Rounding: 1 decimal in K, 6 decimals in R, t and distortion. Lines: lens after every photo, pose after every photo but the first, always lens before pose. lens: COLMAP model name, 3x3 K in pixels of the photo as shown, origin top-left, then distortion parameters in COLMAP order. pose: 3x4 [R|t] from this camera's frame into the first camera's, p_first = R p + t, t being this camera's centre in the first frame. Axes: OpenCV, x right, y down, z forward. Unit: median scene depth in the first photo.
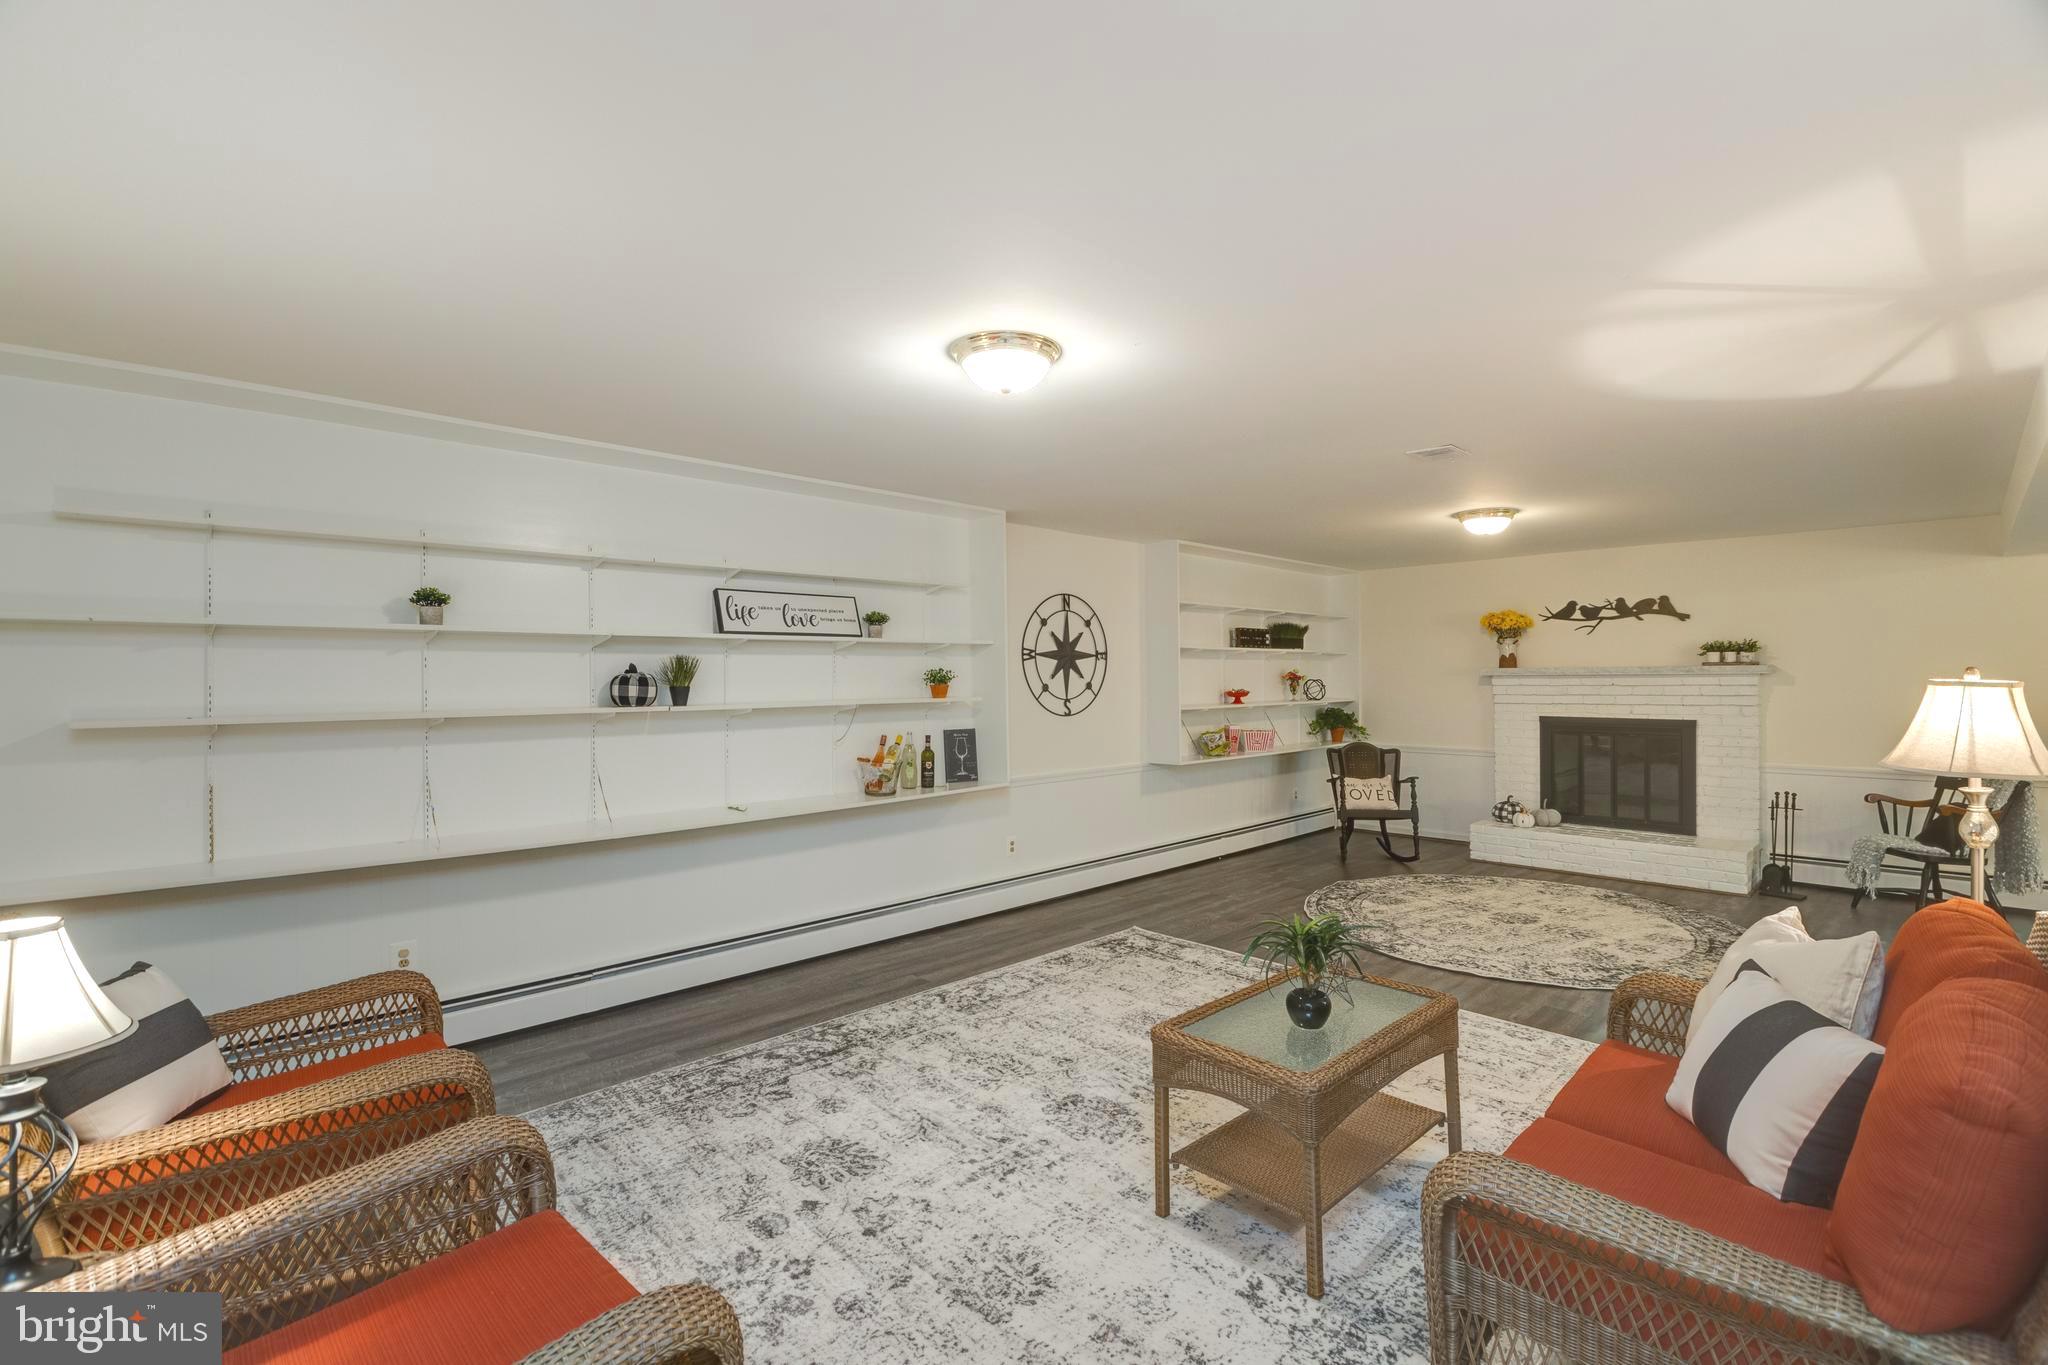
lens RADIAL K [[917.9, 0, 1029.8], [0, 917.9, 677.8], [0, 0, 1]] dist [-0.005594, -0.000819]
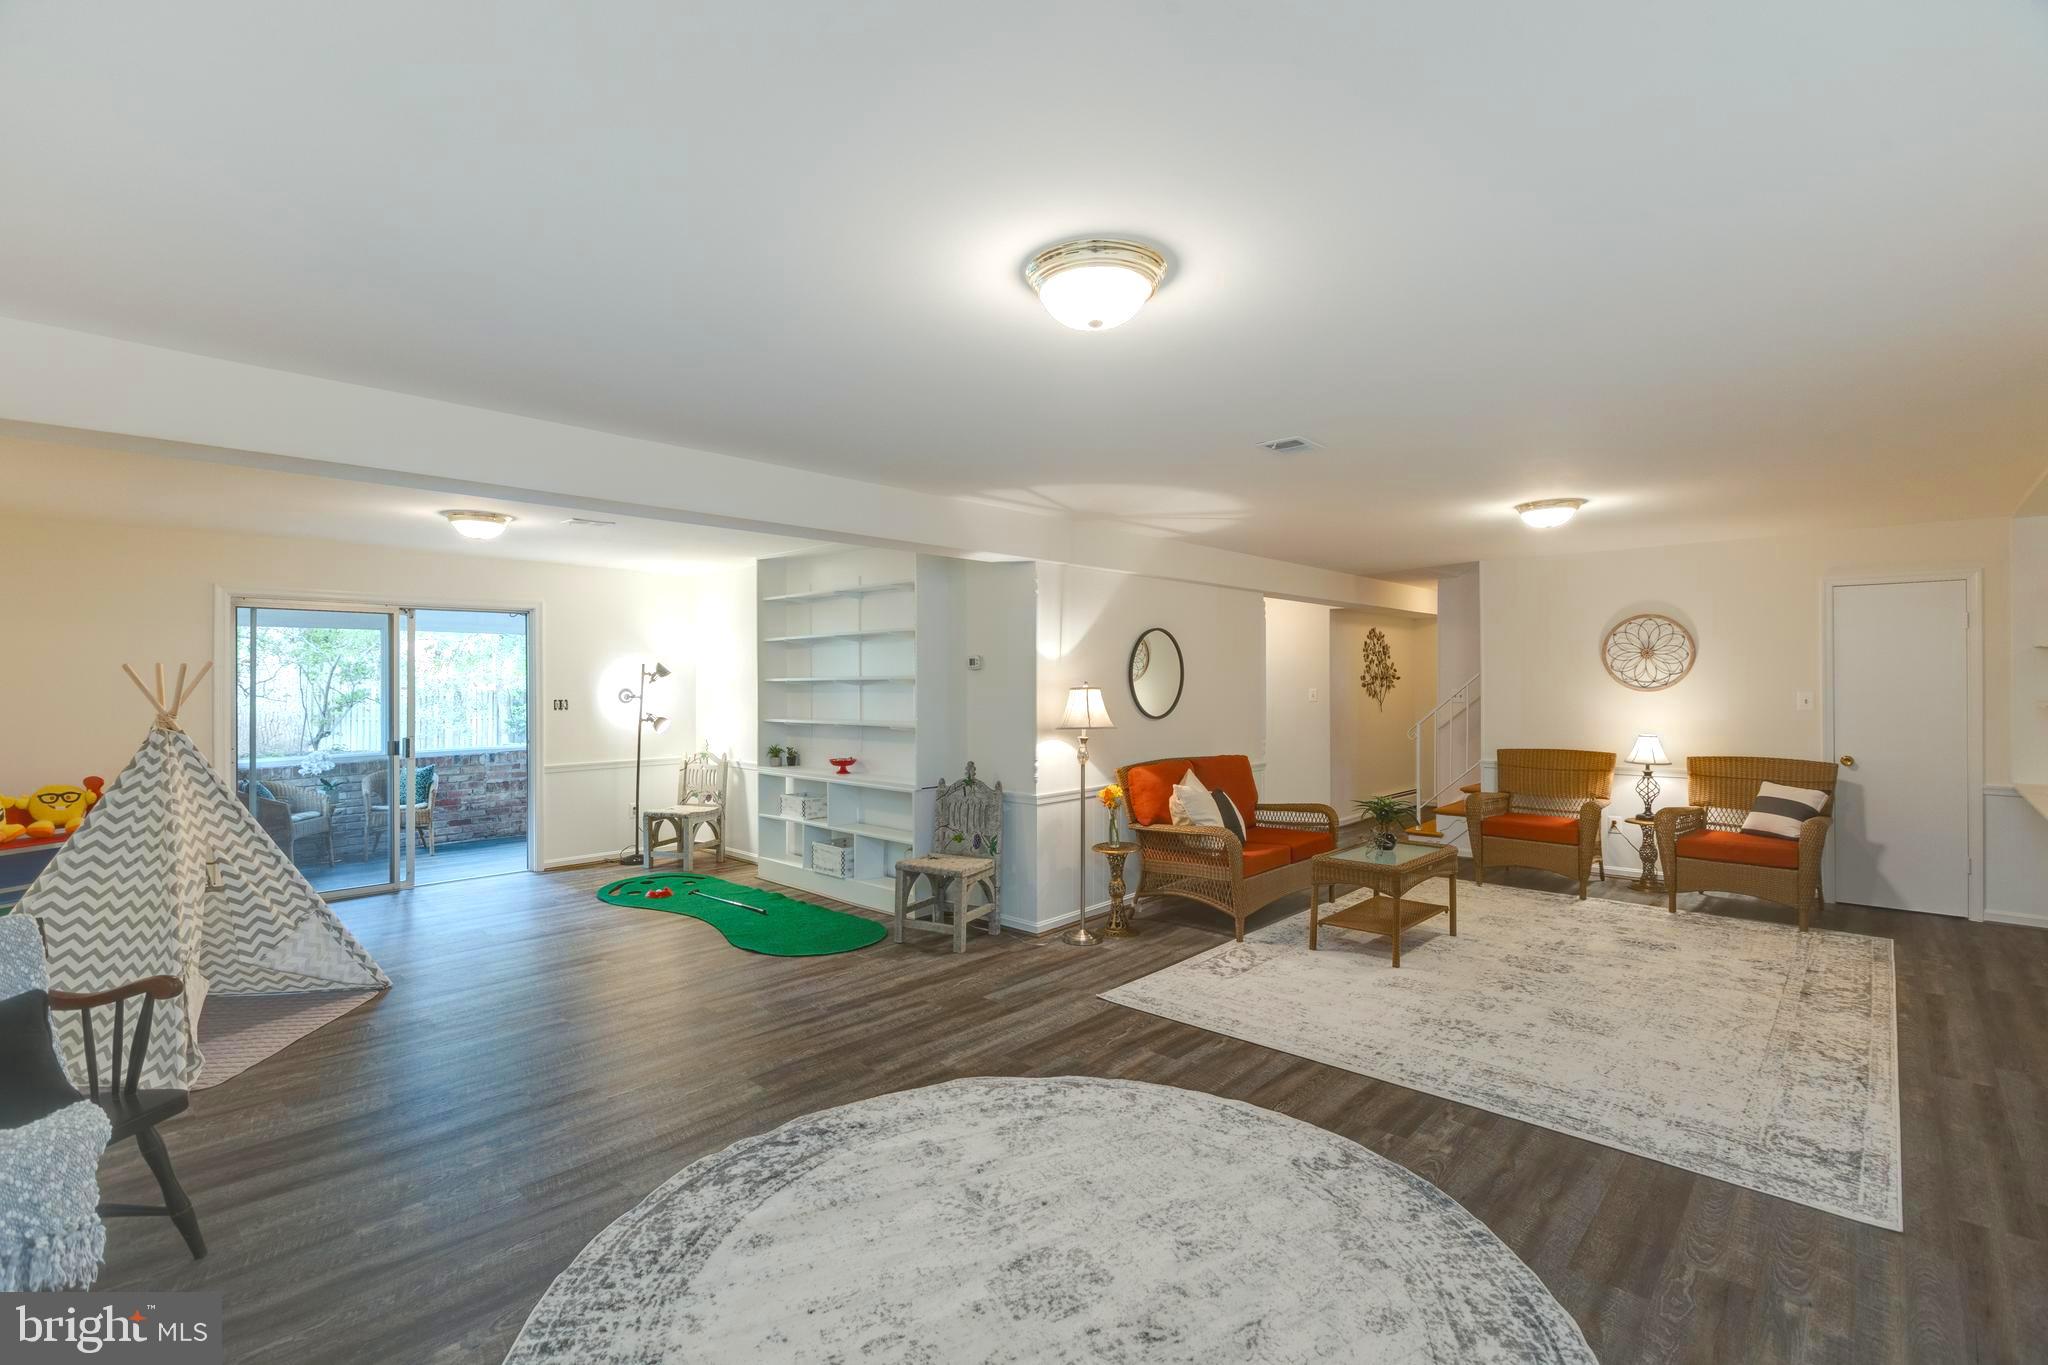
lens RADIAL K [[917.9, 0, 1030.2], [0, 917.9, 679.7], [0, 0, 1]] dist [-0.005594, -0.000819]
pose [[-0.999063, 0.009354, -0.042263, 0.501546], [0.009409, 0.999955, -0.001105, -0.005795], [0.042251, -0.001502, -0.999106, 1.278067]]
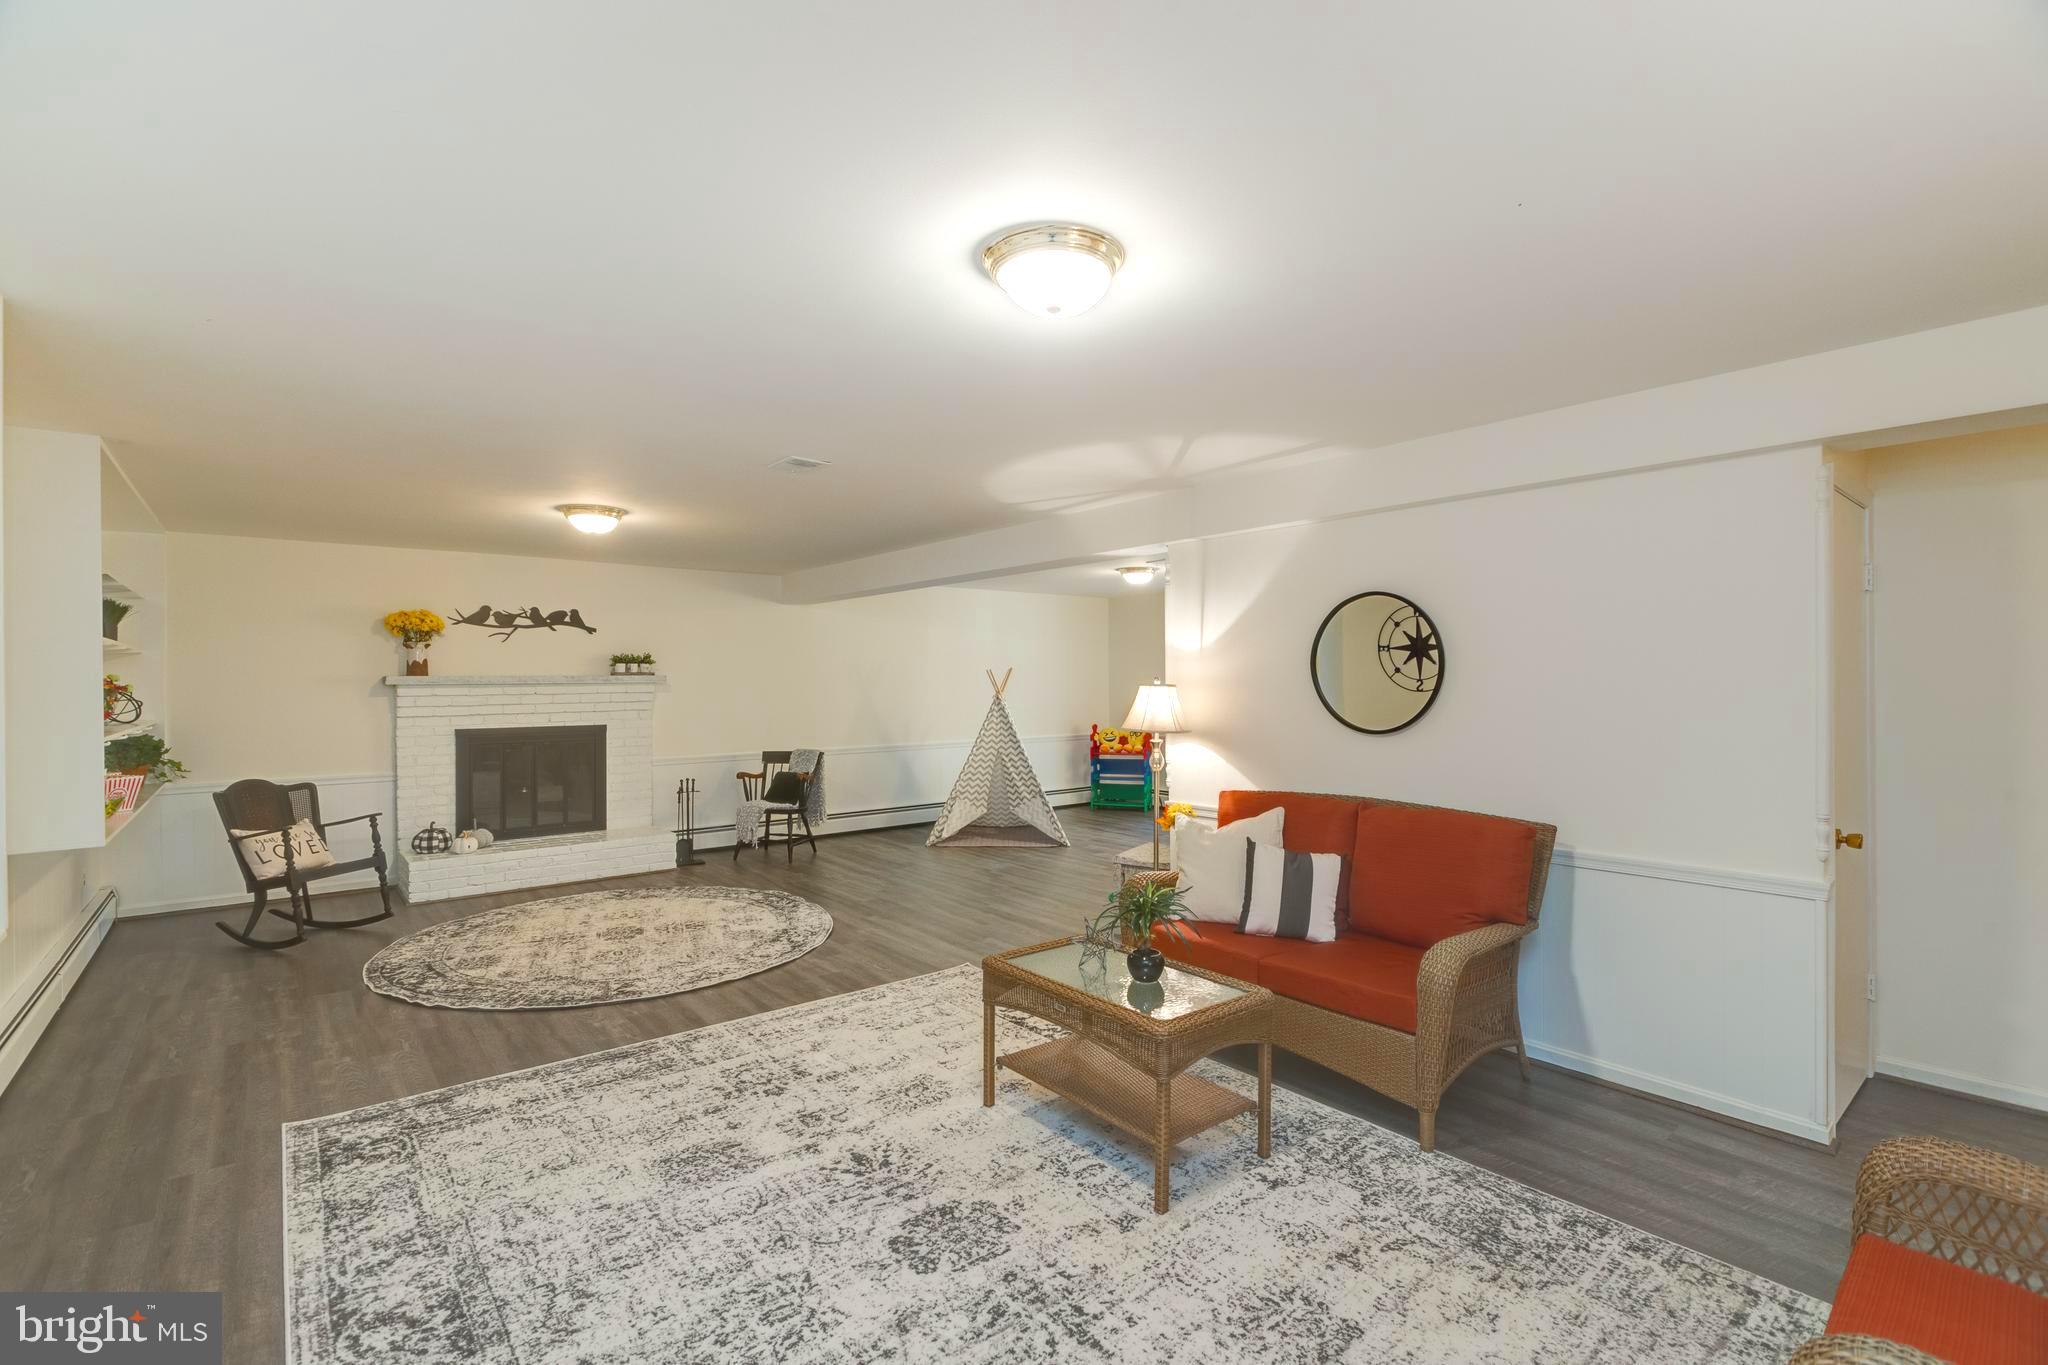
lens RADIAL K [[917.9, 0, 1027.9], [0, 917.9, 677.3], [0, 0, 1]] dist [-0.005594, -0.000819]
pose [[0.089034, 0.008049, 0.995996, -0.364426], [0.006775, 0.999939, -0.008686, 0.002282], [-0.996006, 0.007521, 0.088974, 0.436719]]
